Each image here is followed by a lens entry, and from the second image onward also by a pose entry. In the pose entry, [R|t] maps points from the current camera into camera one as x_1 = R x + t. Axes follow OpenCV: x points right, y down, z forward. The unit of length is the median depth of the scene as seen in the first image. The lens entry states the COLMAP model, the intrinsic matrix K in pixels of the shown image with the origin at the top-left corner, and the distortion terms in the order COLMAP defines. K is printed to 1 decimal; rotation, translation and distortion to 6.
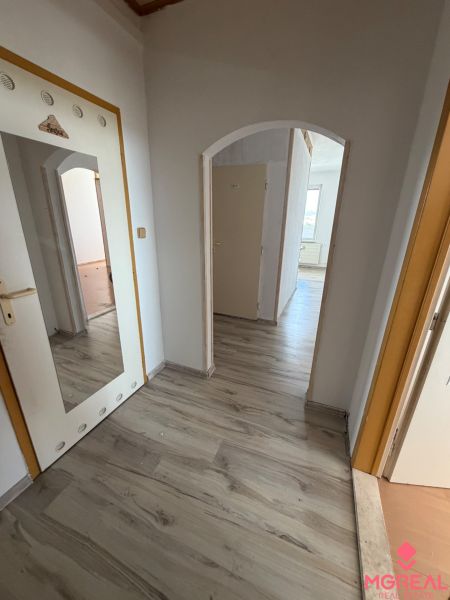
lens RADIAL K [[238.8, 0, 227.1], [0, 238.8, 296.6], [0, 0, 1]] dist [-0.002195, 0.000161]
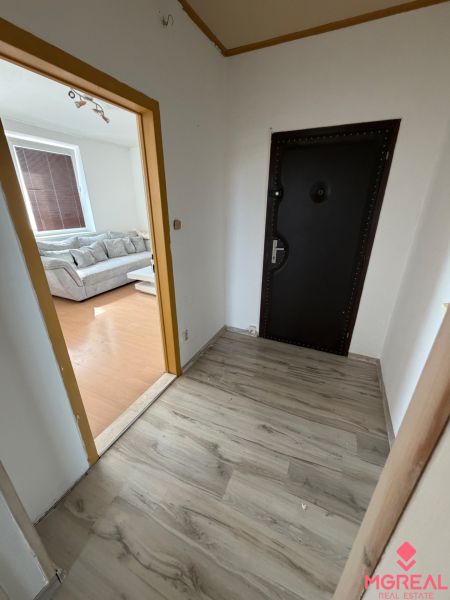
lens RADIAL K [[238.8, 0, 227.2], [0, 238.8, 299.0], [0, 0, 1]] dist [-0.002195, 0.000161]
pose [[-0.998699, -0.039966, 0.031656, -0.038928], [-0.010042, 0.762942, 0.646389, -0.473913], [-0.049985, 0.645231, -0.762351, 1.308021]]
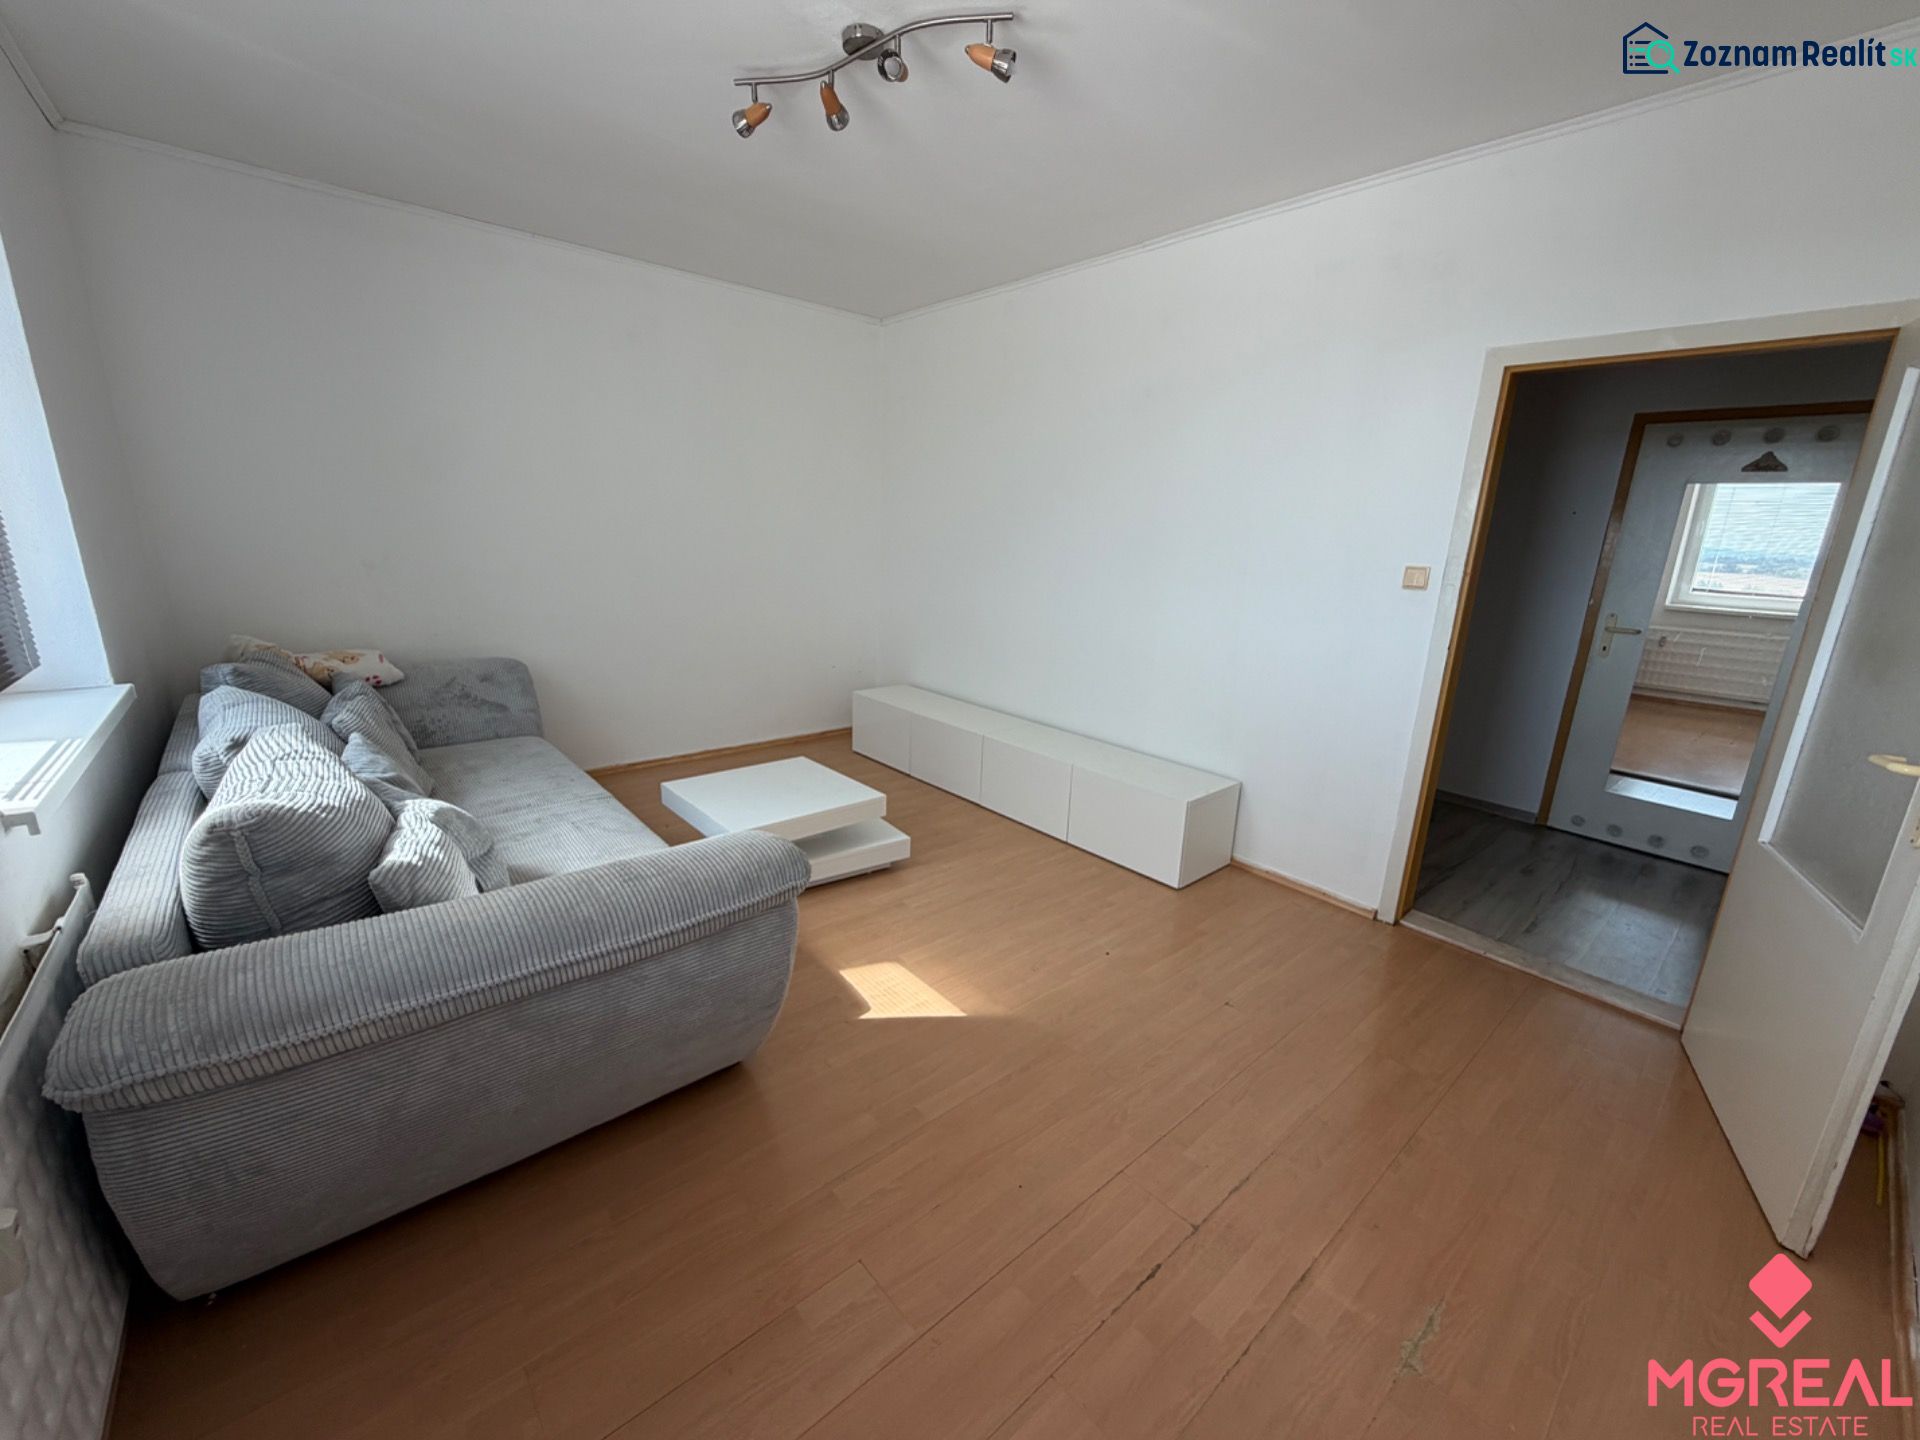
lens RADIAL K [[764.2, 0, 957.1], [0, 764.2, 717.2], [0, 0, 1]] dist [-0.002195, 0.000161]
pose [[-0.458371, 0.183481, -0.869615, 2.589526], [-0.322415, 0.877476, 0.355084, 0.071398], [0.828218, 0.443137, -0.343053, -0.057235]]
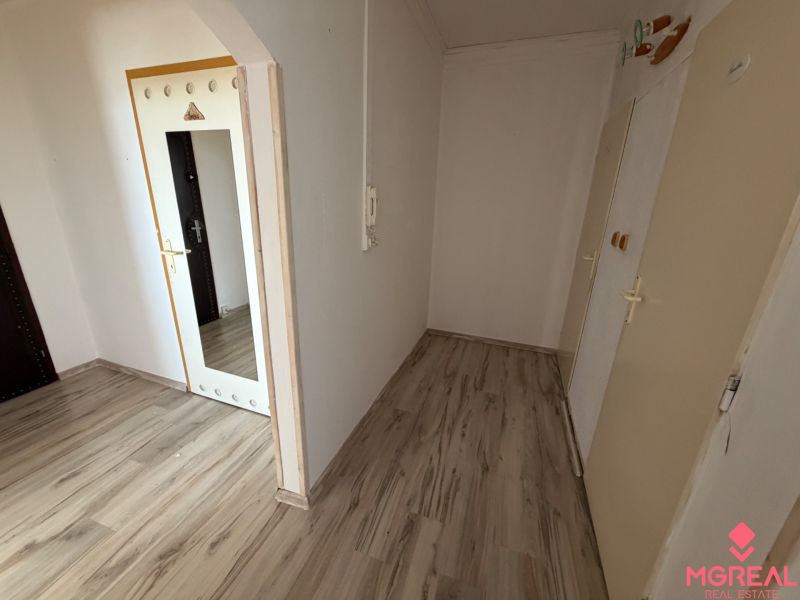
lens RADIAL K [[318.4, 0, 399.1], [0, 318.4, 299.9], [0, 0, 1]] dist [-0.002195, 0.000161]
pose [[0.049550, 0.285246, -0.957173, 0.748924], [-0.344422, 0.904444, 0.251702, -0.512266], [0.937506, 0.317200, 0.143060, 1.565071]]
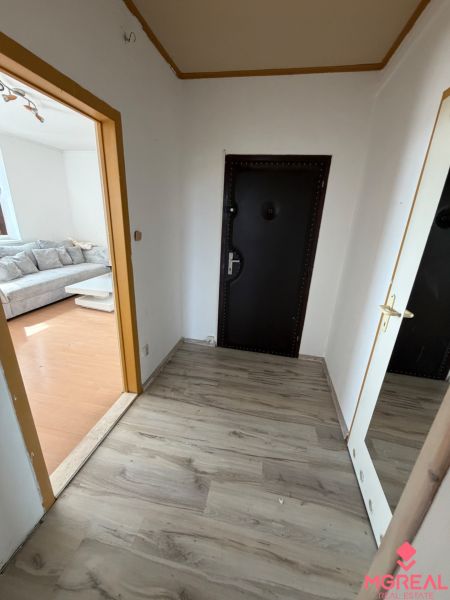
lens RADIAL K [[238.8, 0, 226.6], [0, 238.8, 298.6], [0, 0, 1]] dist [-0.002195, 0.000161]
pose [[-0.979454, -0.007420, -0.201529, 0.078235], [-0.127674, 0.796366, 0.591186, -0.482276], [0.156104, 0.604770, -0.780951, 1.332672]]
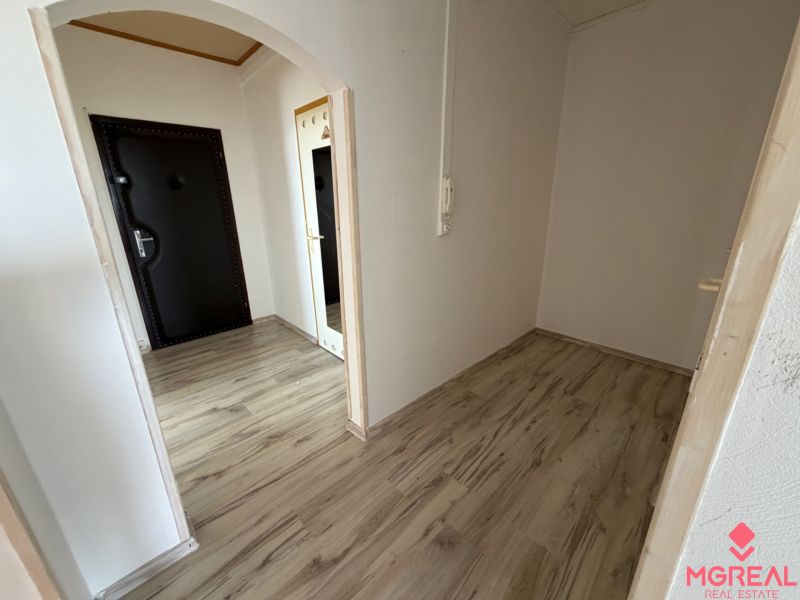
lens RADIAL K [[318.4, 0, 400.4], [0, 318.4, 301.0], [0, 0, 1]] dist [-0.002195, 0.000161]
pose [[-0.407738, 0.263631, -0.874213, 0.857287], [-0.282843, 0.873856, 0.395443, -0.579745], [0.868188, 0.408502, -0.281738, 1.915504]]
